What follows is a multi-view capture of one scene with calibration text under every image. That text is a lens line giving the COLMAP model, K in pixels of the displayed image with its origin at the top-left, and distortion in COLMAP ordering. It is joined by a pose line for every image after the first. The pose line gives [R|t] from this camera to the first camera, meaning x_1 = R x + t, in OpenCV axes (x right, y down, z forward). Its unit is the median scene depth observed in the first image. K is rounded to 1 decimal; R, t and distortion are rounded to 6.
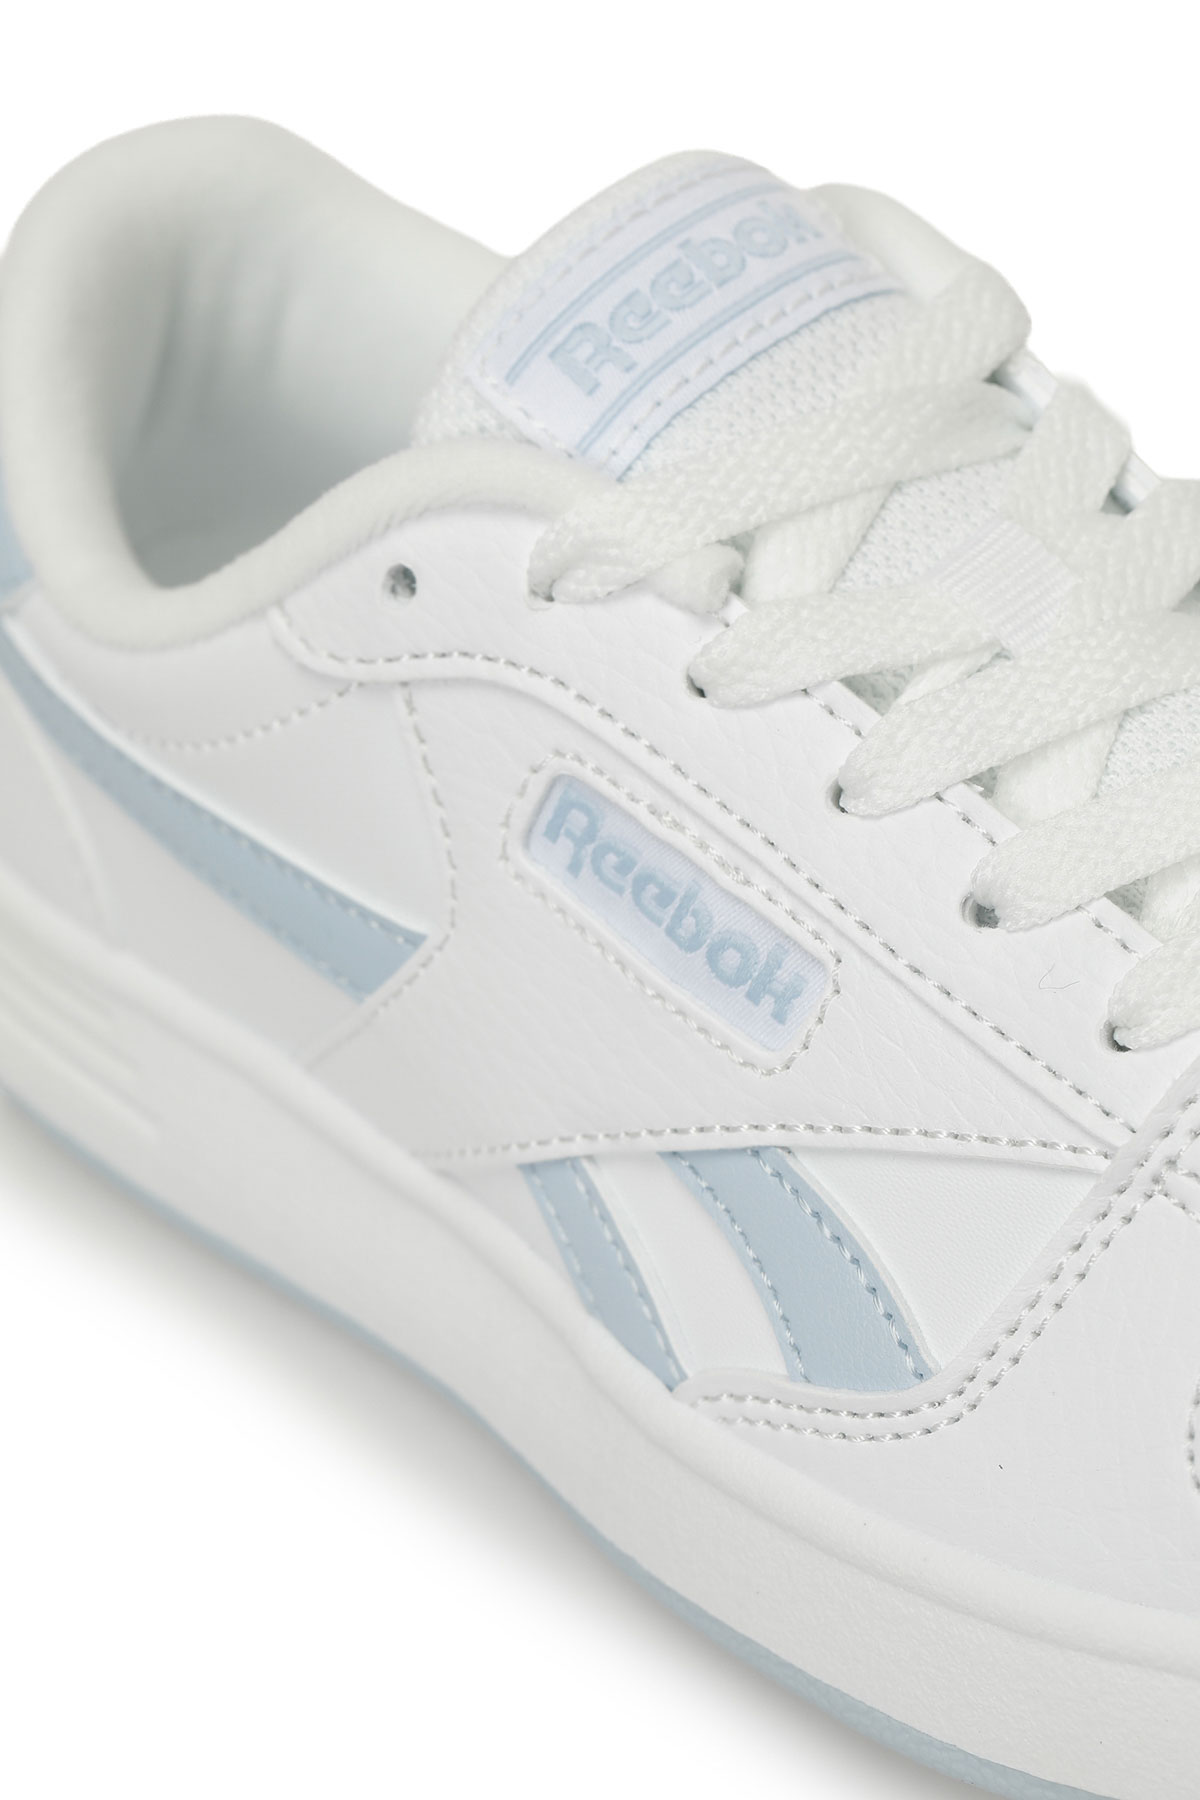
lens RADIAL K [[6395.0, 0, 600.0], [0, 6395.0, 900.0], [0, 0, 1]] dist [0.007847, -1.611831]
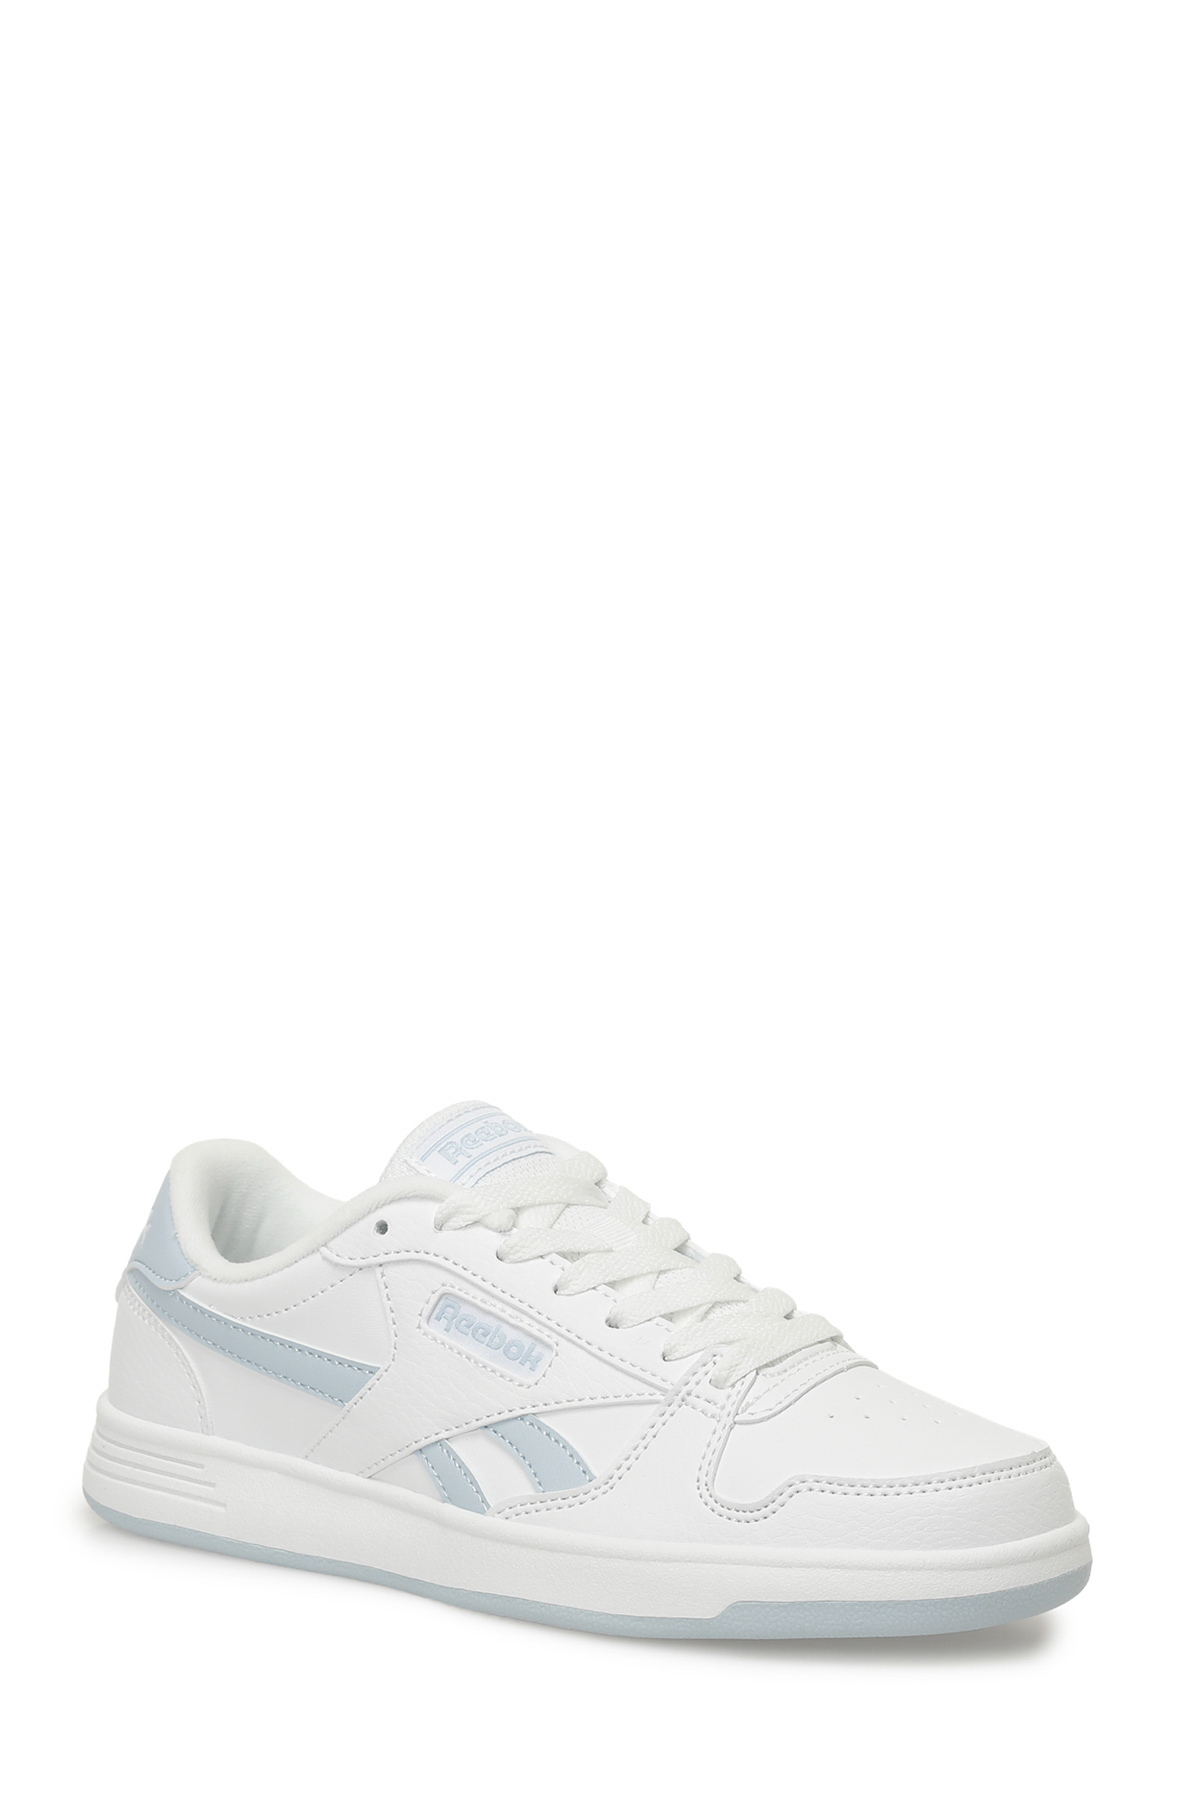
lens RADIAL K [[6395.0, 0, 600.0], [0, 6395.0, 900.0], [0, 0, 1]] dist [0.007847, -1.611831]
pose [[0.980303, 0.086774, 0.177418, -0.430928], [-0.011865, 0.922563, -0.385663, 0.858816], [-0.197145, 0.375961, 0.905421, -1.484260]]
